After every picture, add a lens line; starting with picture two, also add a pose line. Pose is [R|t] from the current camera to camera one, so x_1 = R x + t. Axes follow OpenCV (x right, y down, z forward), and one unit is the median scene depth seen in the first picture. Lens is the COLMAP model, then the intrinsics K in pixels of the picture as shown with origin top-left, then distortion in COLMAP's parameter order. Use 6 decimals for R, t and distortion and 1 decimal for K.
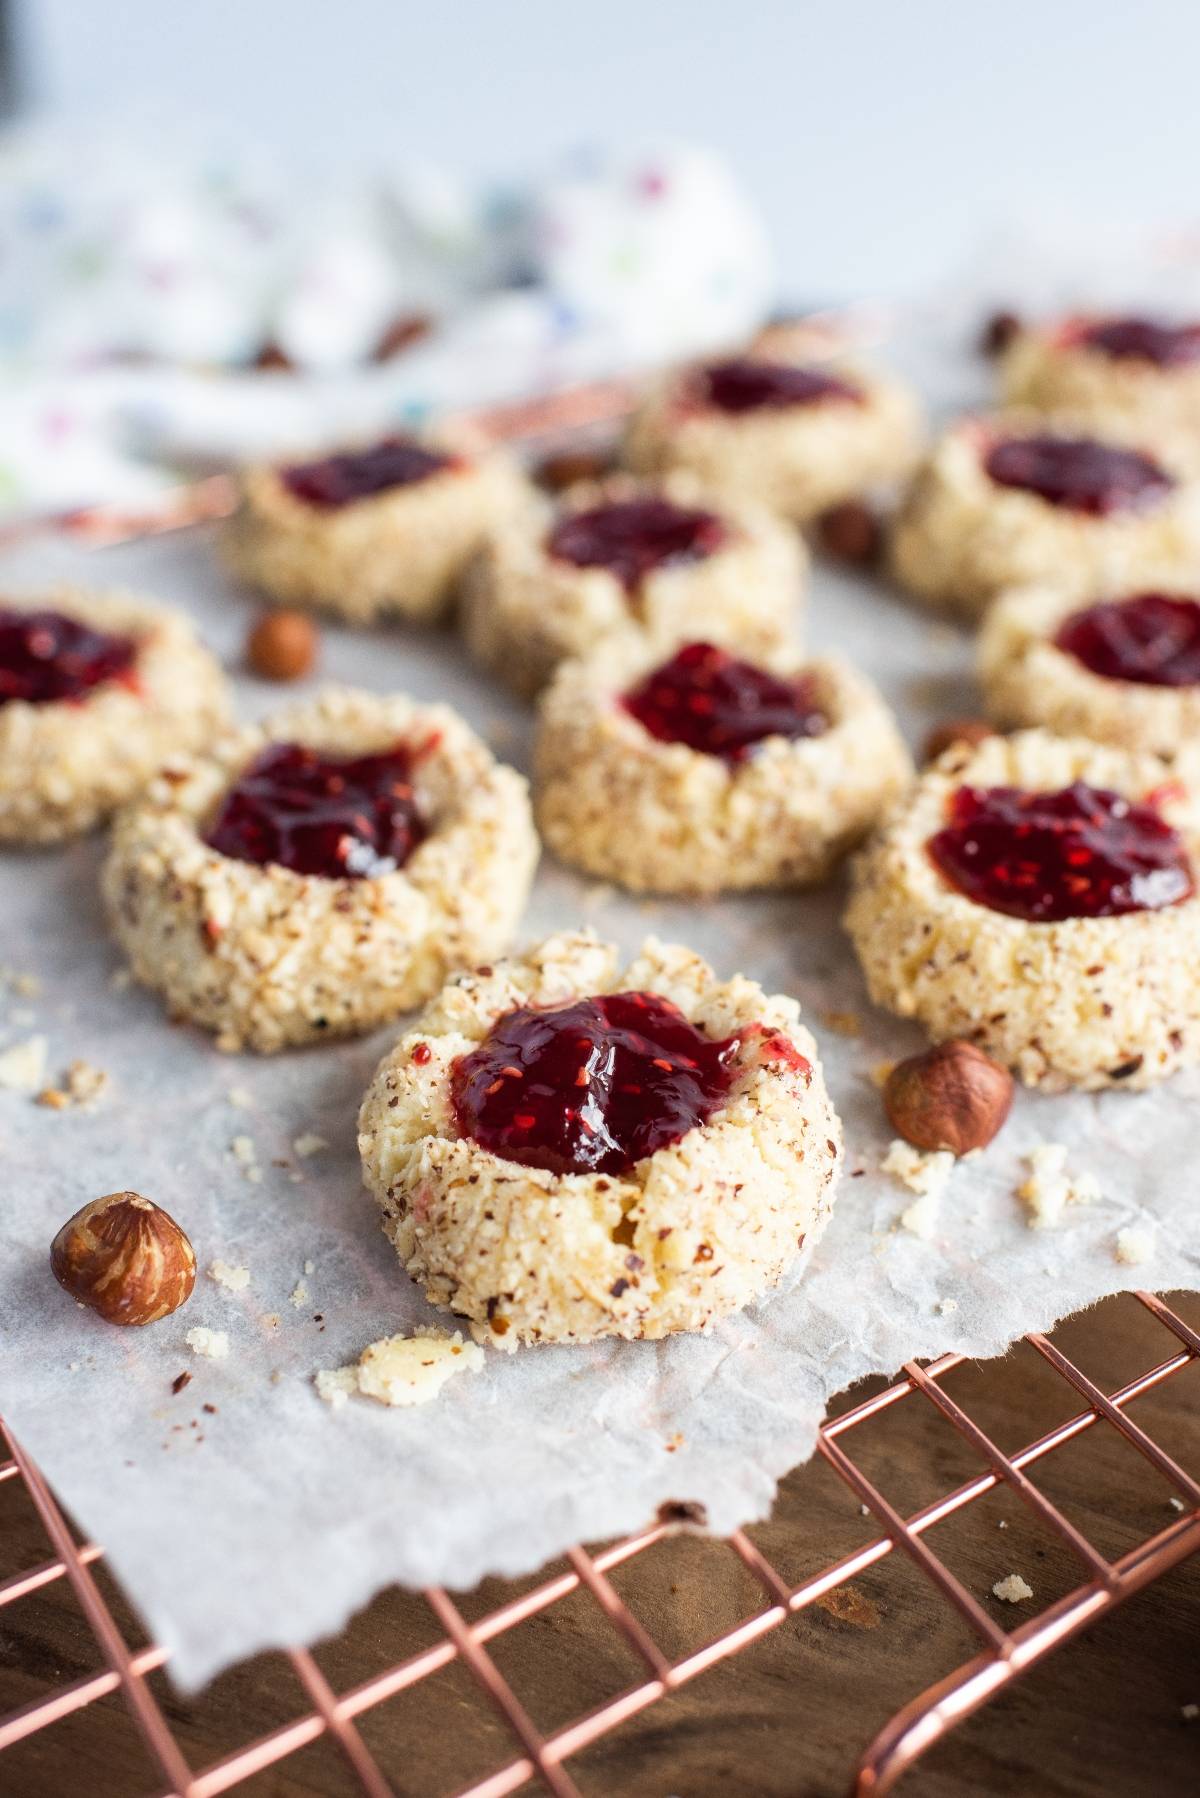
lens RADIAL K [[1943.5, 0, 600.0], [0, 1943.5, 899.0], [0, 0, 1]] dist [-0.005383, -0.000928]
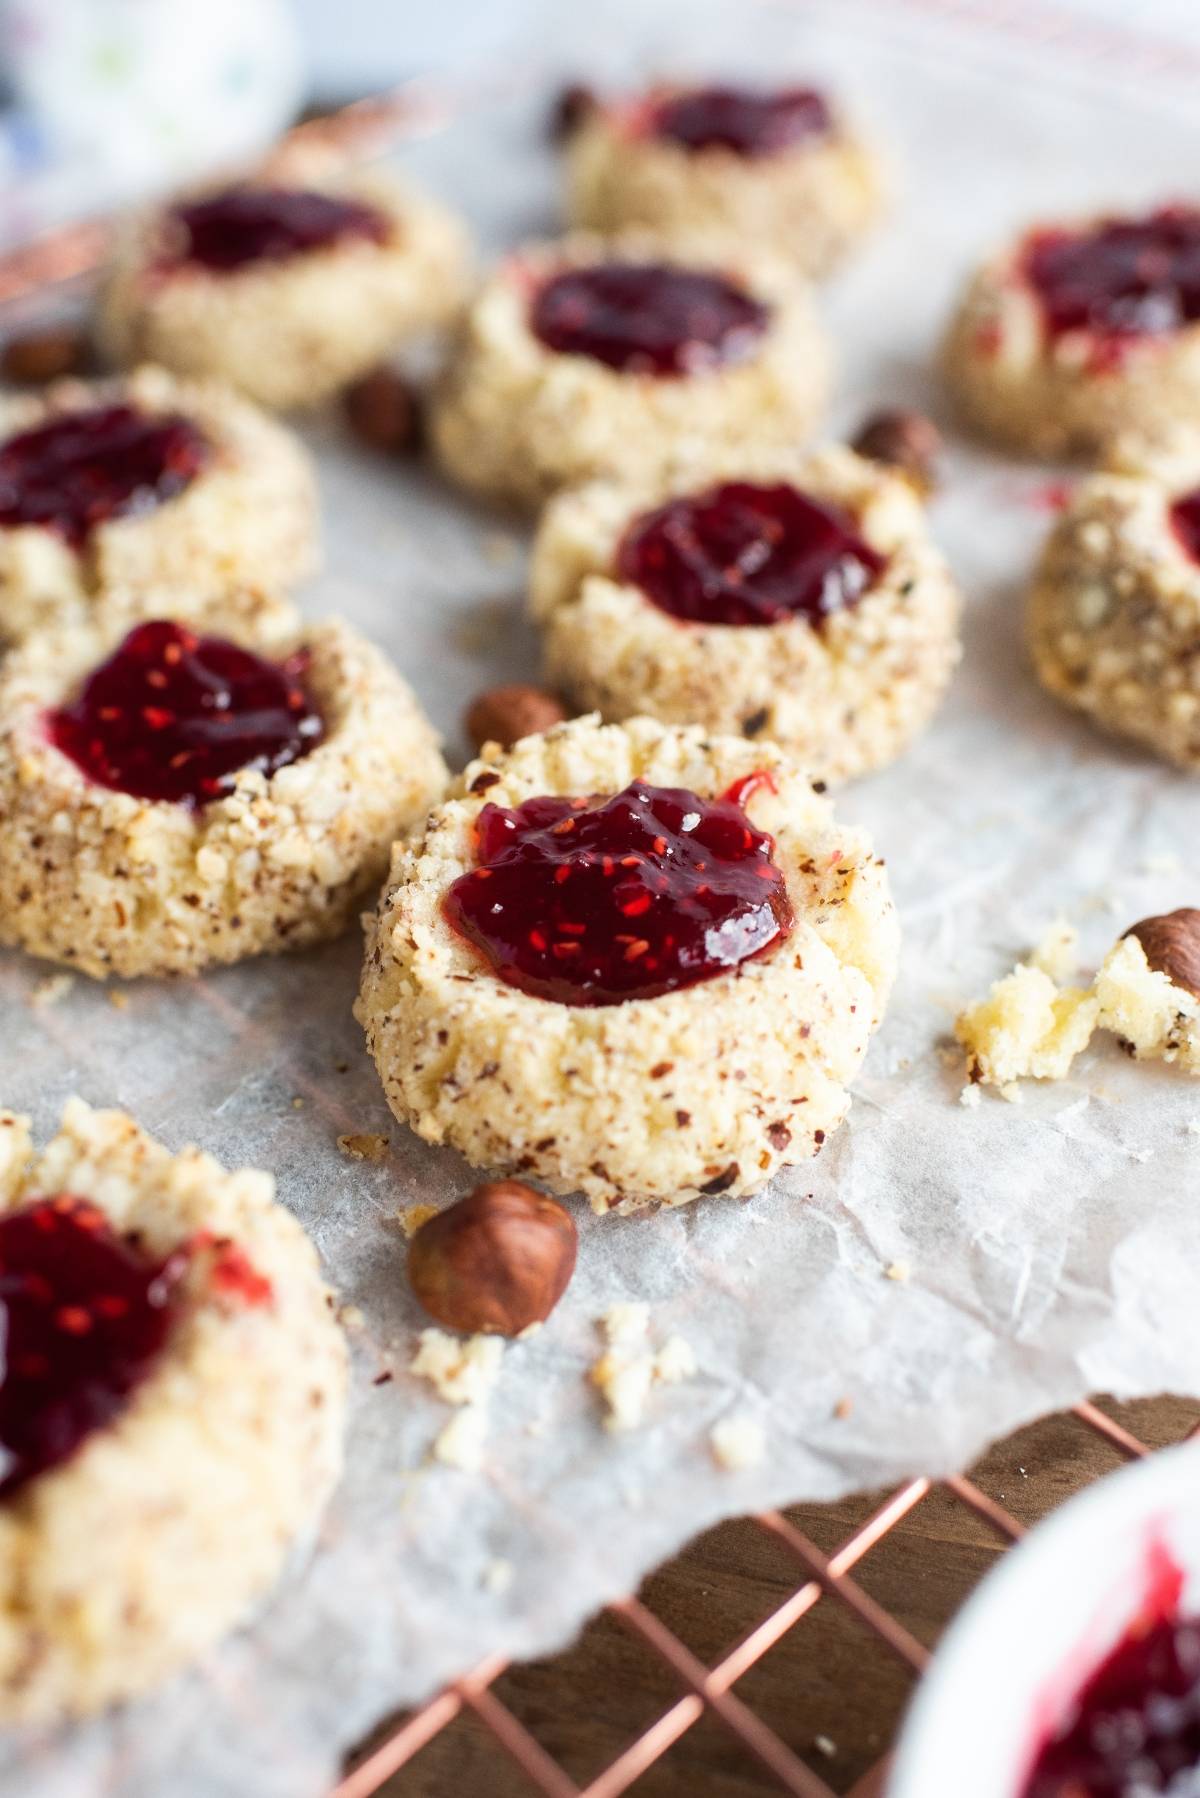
lens RADIAL K [[1943.5, 0, 600.0], [0, 1943.5, 899.0], [0, 0, 1]] dist [-0.005383, -0.000928]
pose [[0.985973, -0.132453, 0.101552, 0.160235], [0.117970, 0.983472, 0.137351, -0.134638], [-0.118066, -0.123444, 0.985303, 0.257121]]
